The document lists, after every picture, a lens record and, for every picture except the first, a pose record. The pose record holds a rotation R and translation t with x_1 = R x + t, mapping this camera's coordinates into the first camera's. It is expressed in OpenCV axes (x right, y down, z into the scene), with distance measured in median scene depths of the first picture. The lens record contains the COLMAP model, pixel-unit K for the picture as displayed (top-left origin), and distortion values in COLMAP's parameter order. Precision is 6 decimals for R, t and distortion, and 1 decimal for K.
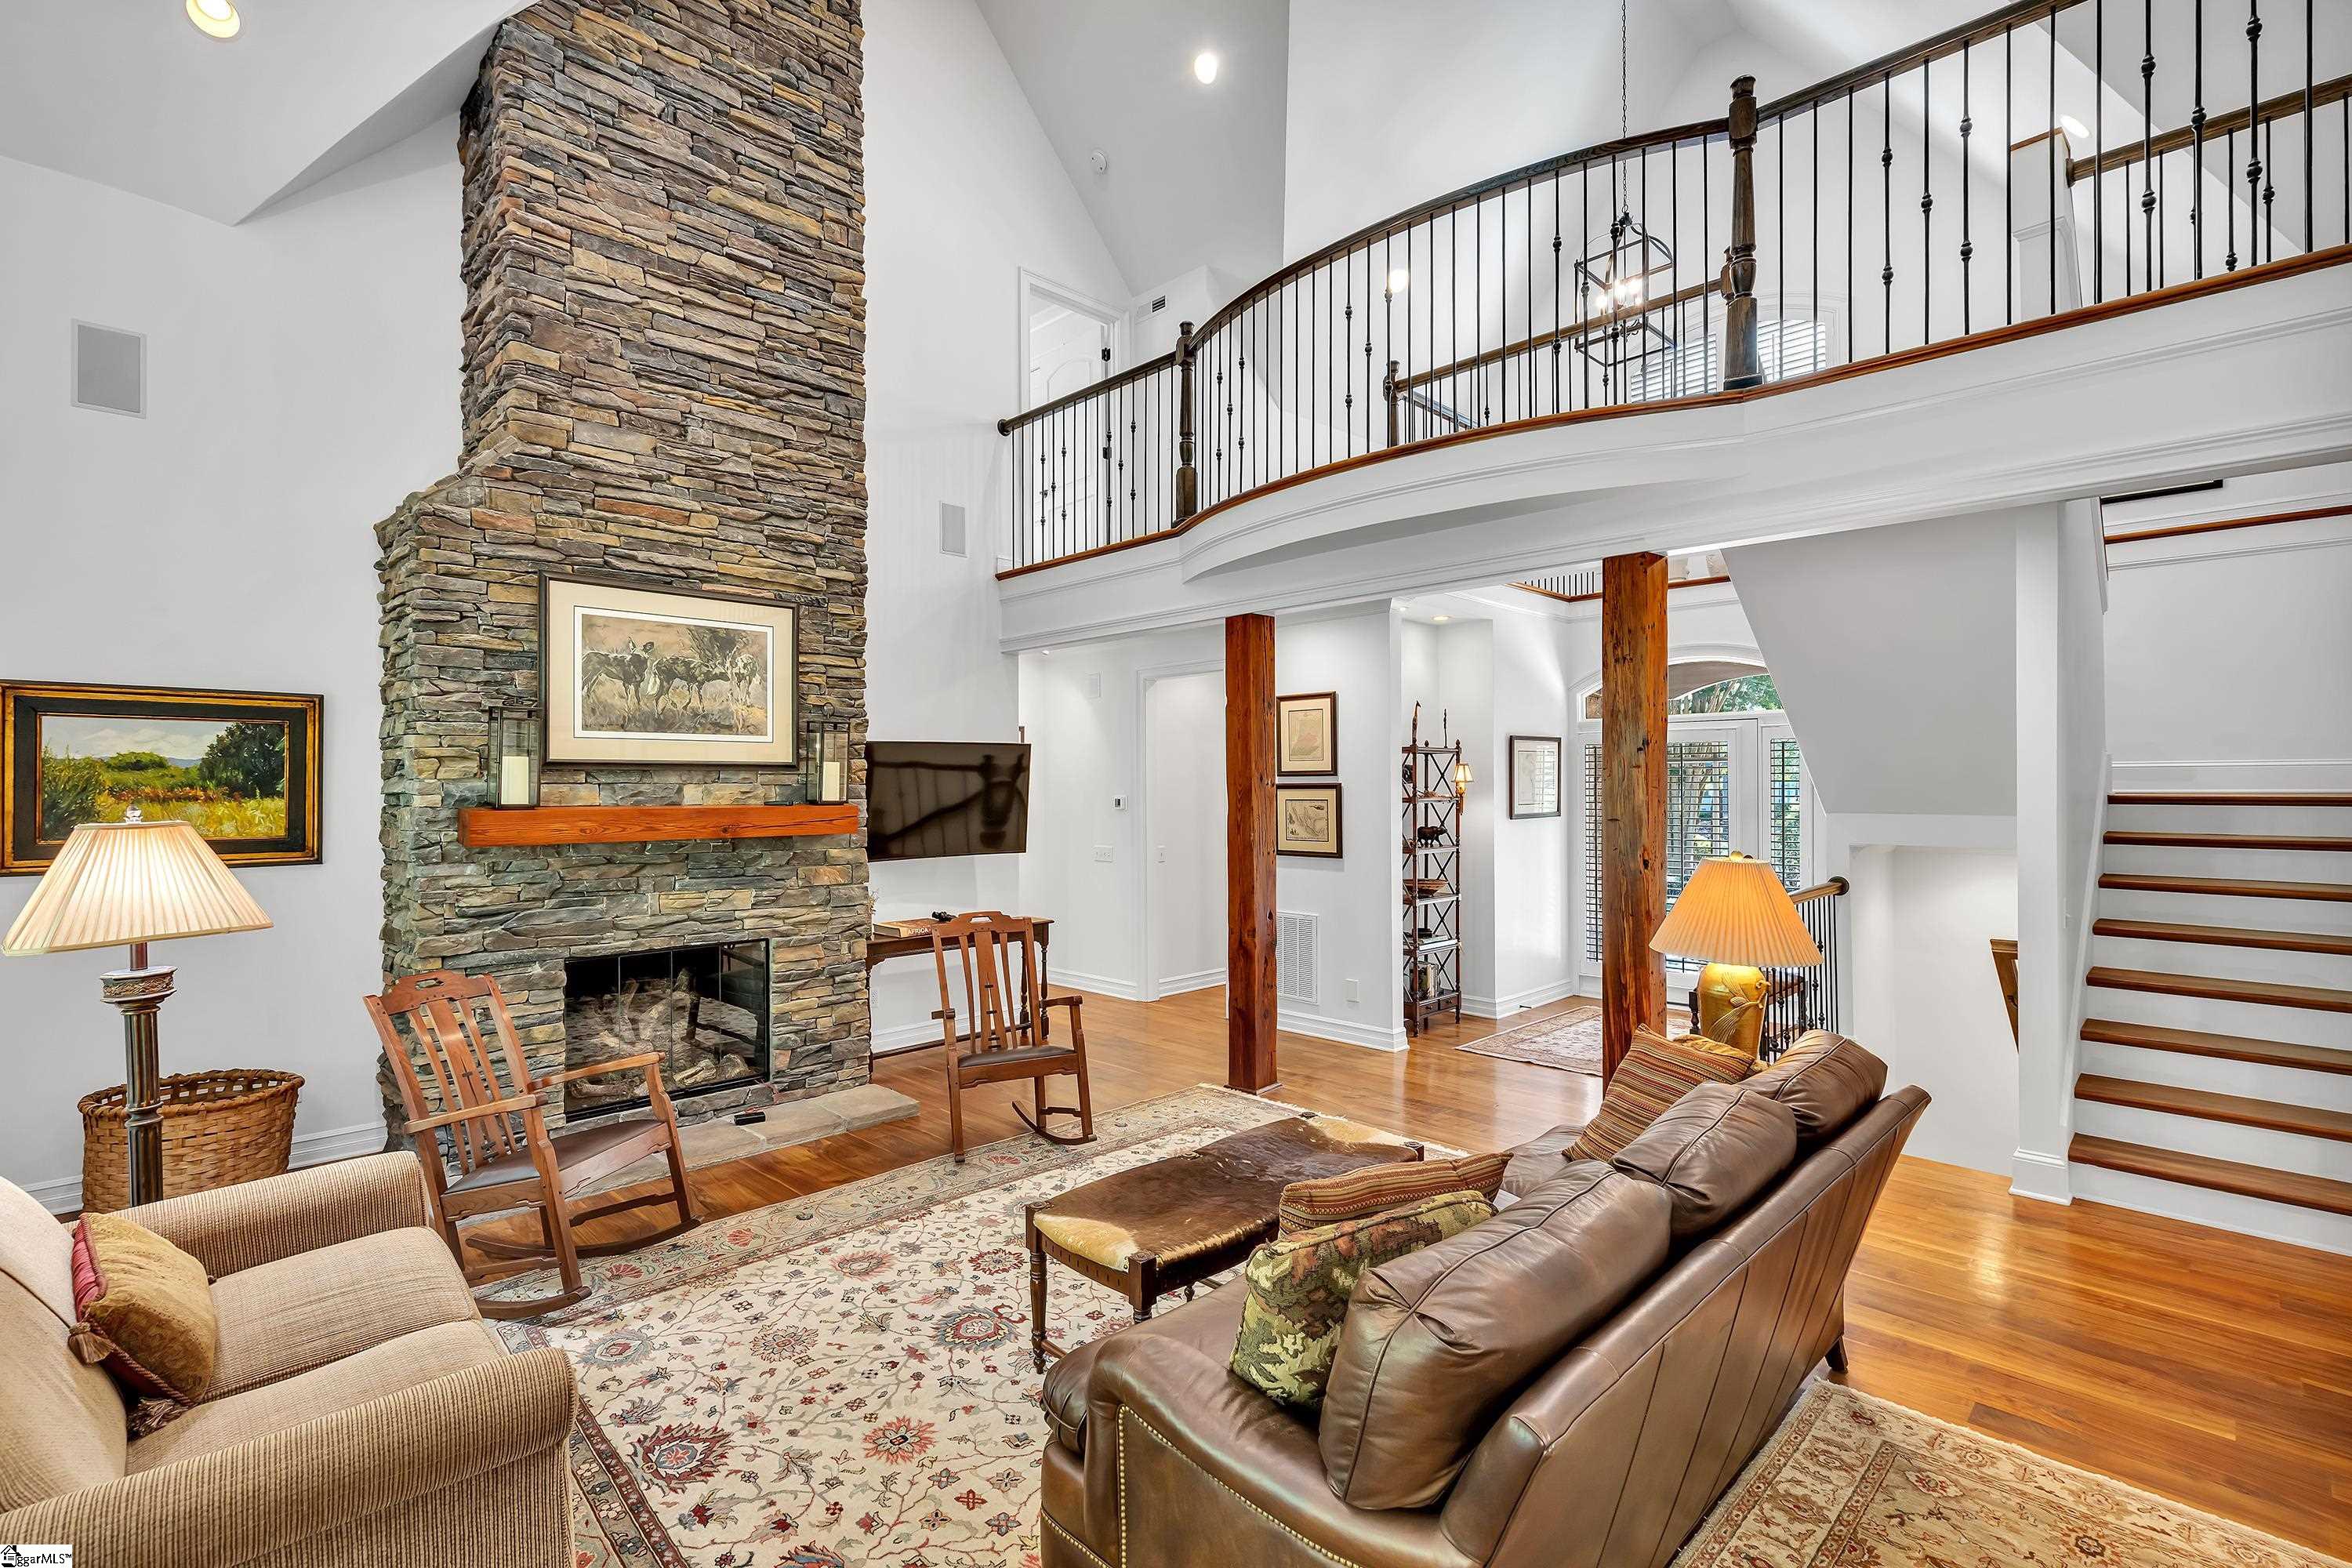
lens RADIAL K [[1068.0, 0, 1167.1], [0, 1068.0, 774.5], [0, 0, 1]] dist [0.000470, 0.001321]
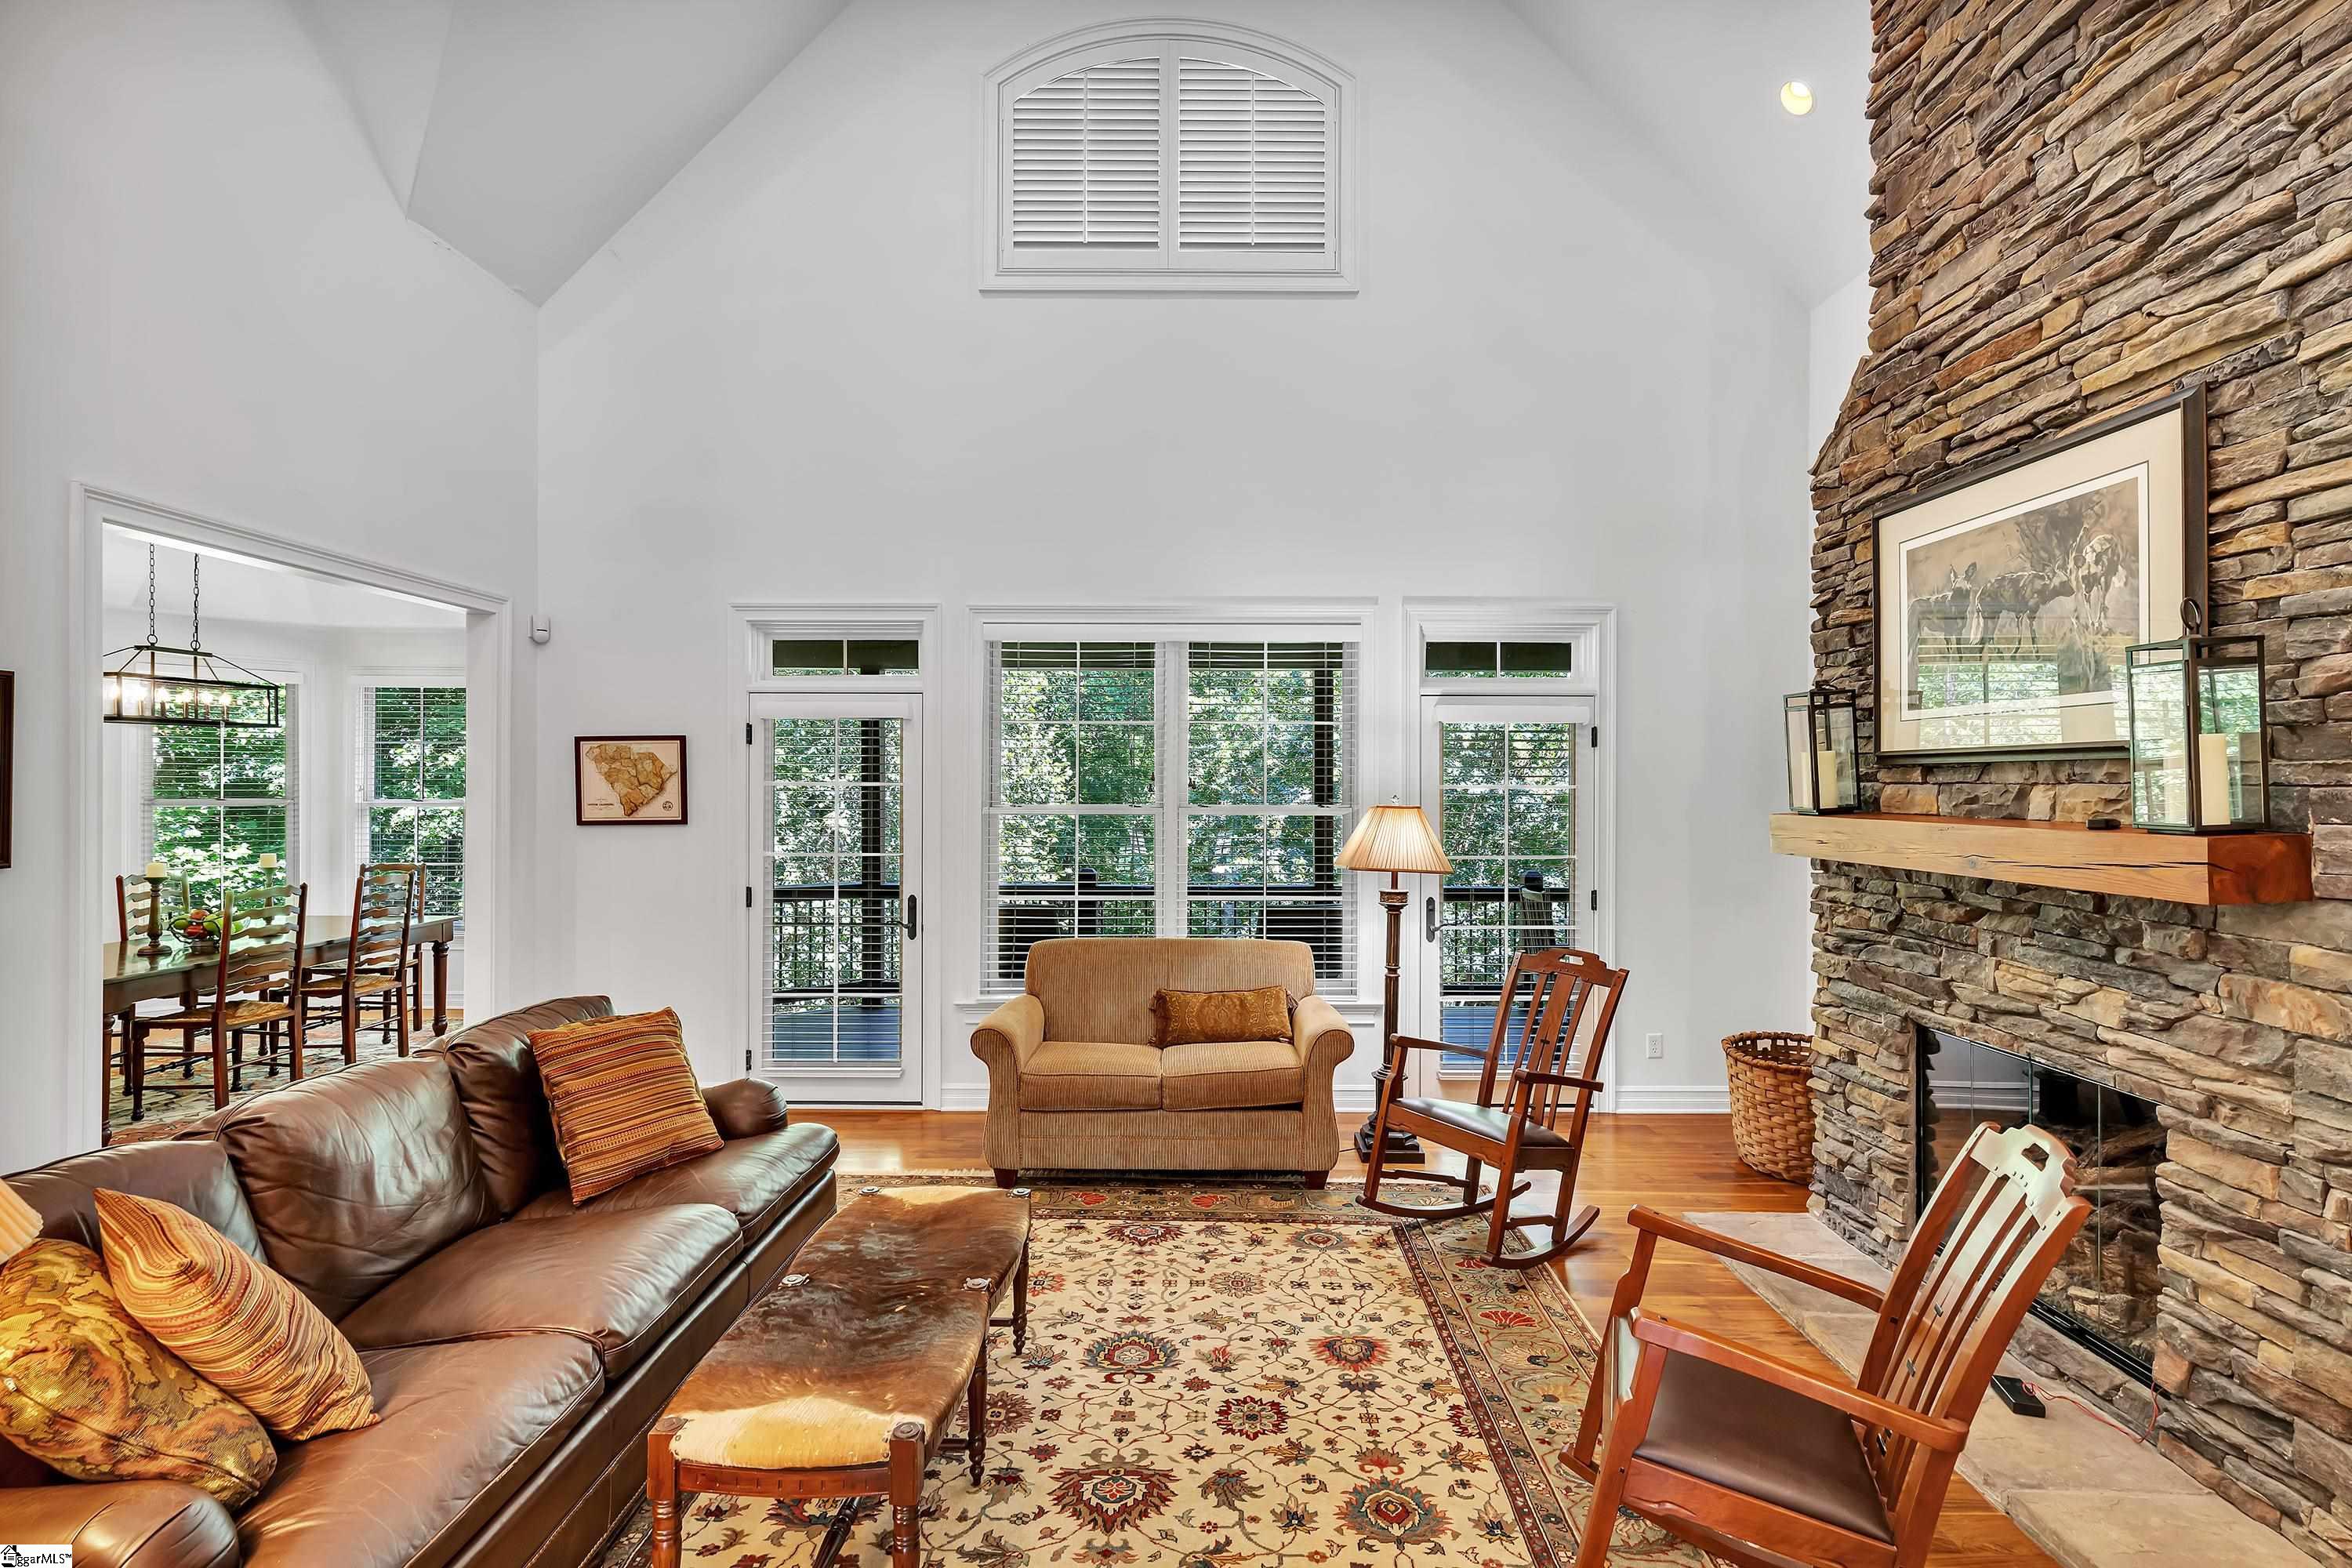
lens RADIAL K [[1068.0, 0, 1171.4], [0, 1068.0, 780.1], [0, 0, 1]] dist [0.000470, 0.001321]
pose [[-0.698233, -0.000187, -0.715870, 0.319985], [0.007178, 0.999948, -0.007262, 0.007773], [0.715834, -0.010209, -0.698196, 1.130628]]
